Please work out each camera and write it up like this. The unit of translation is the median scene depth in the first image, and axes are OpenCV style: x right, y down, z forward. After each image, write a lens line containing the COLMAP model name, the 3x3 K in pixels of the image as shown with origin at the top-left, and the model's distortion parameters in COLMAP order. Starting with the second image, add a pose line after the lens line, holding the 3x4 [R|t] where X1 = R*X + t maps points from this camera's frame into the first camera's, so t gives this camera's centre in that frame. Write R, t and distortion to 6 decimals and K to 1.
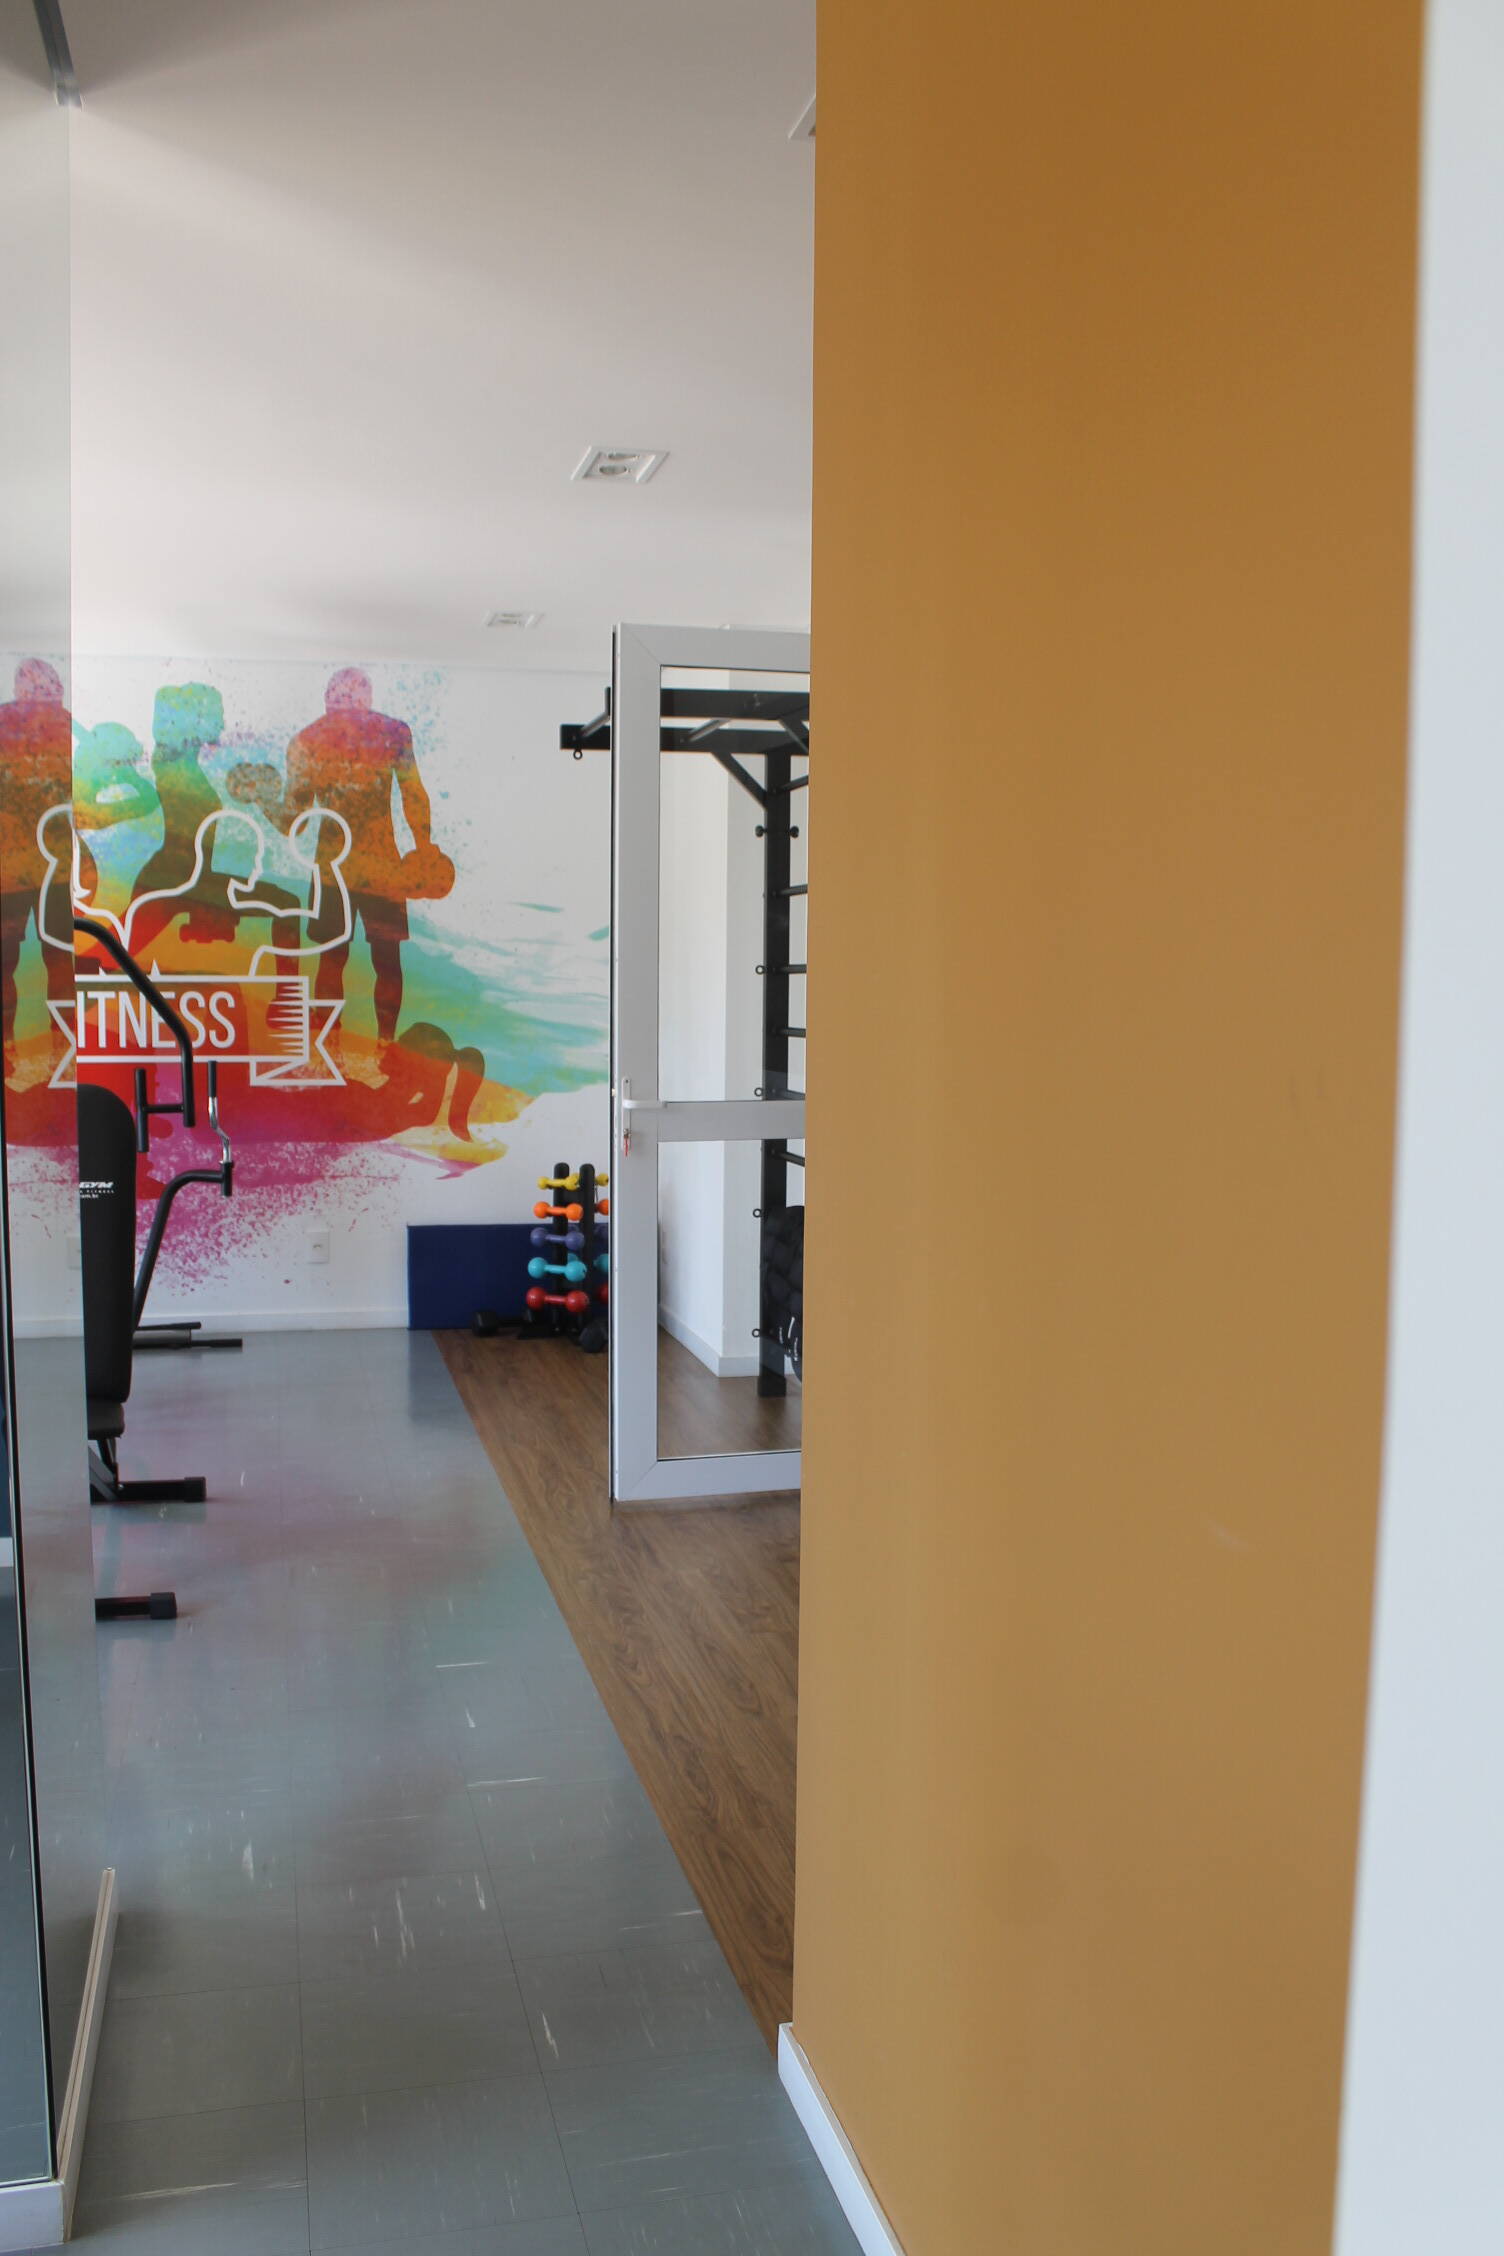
lens RADIAL K [[1949.3, 0, 723.2], [0, 1949.3, 1165.8], [0, 0, 1]] dist [-0.166111, 0.154268]
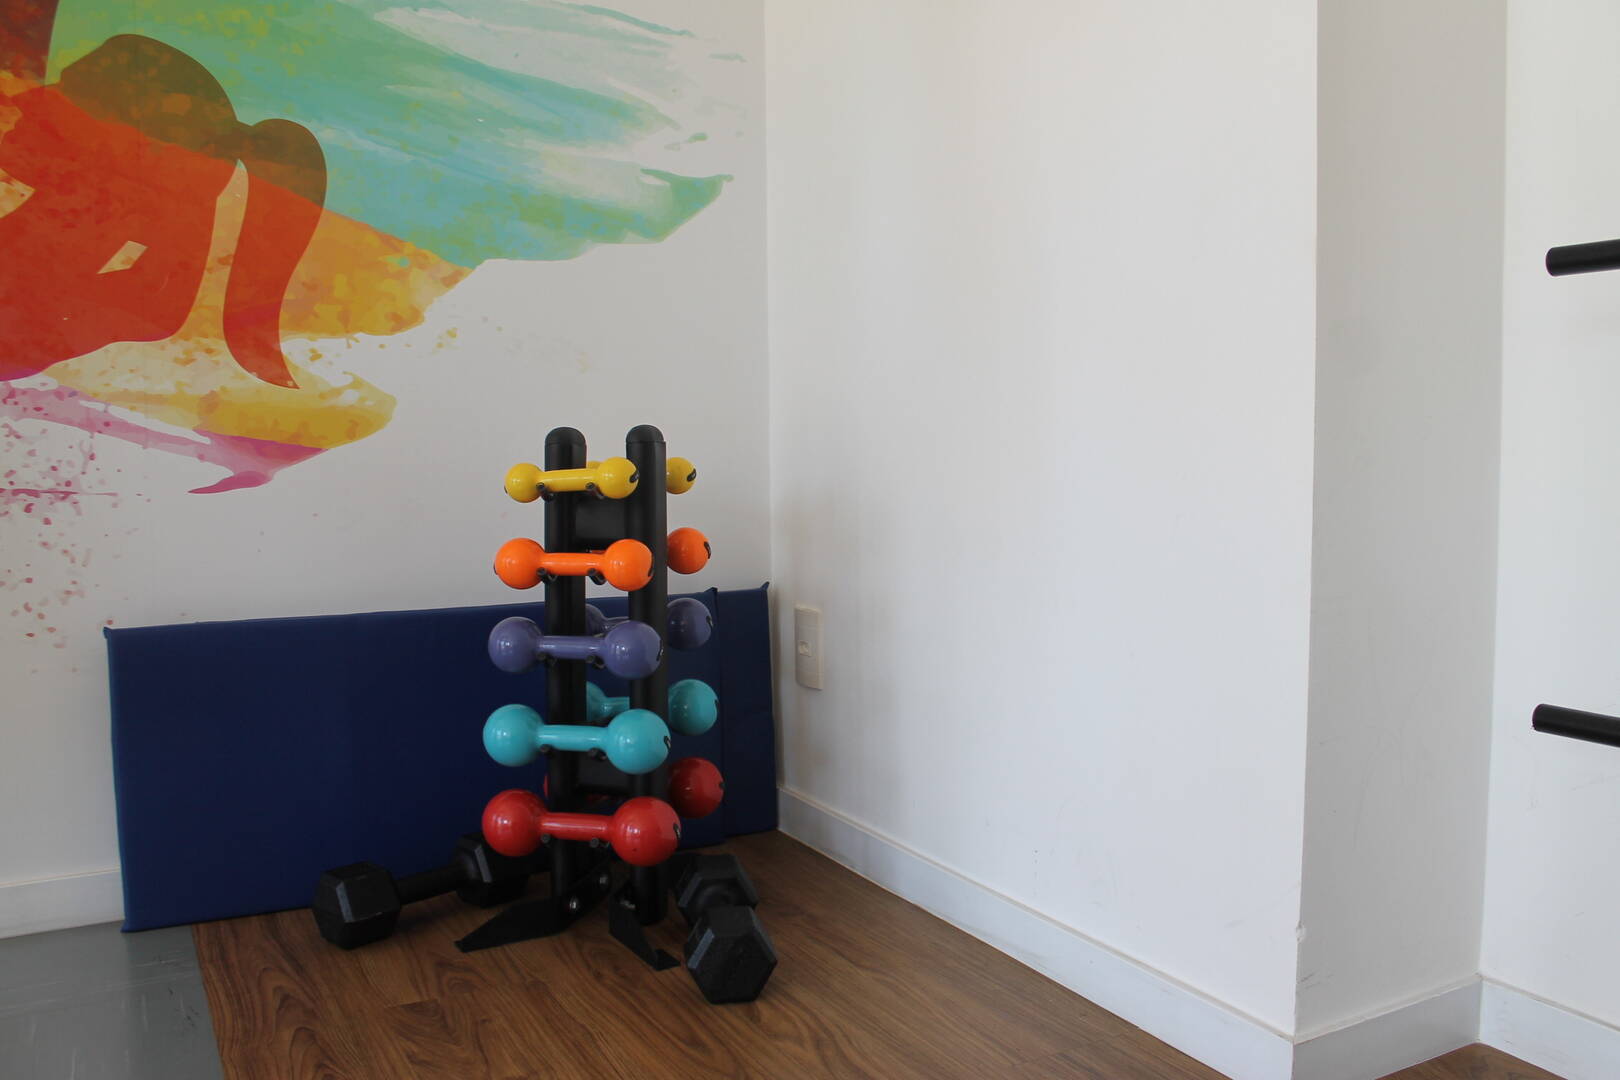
lens RADIAL K [[1399.8, 0, 833.5], [0, 1399.8, 541.3], [0, 0, 1]] dist [-0.166111, 0.154268]
pose [[0.963498, -0.037558, 0.265069, -0.101927], [0.042110, 0.999047, -0.011509, 0.023323], [-0.264384, 0.022251, 0.964161, 0.737106]]
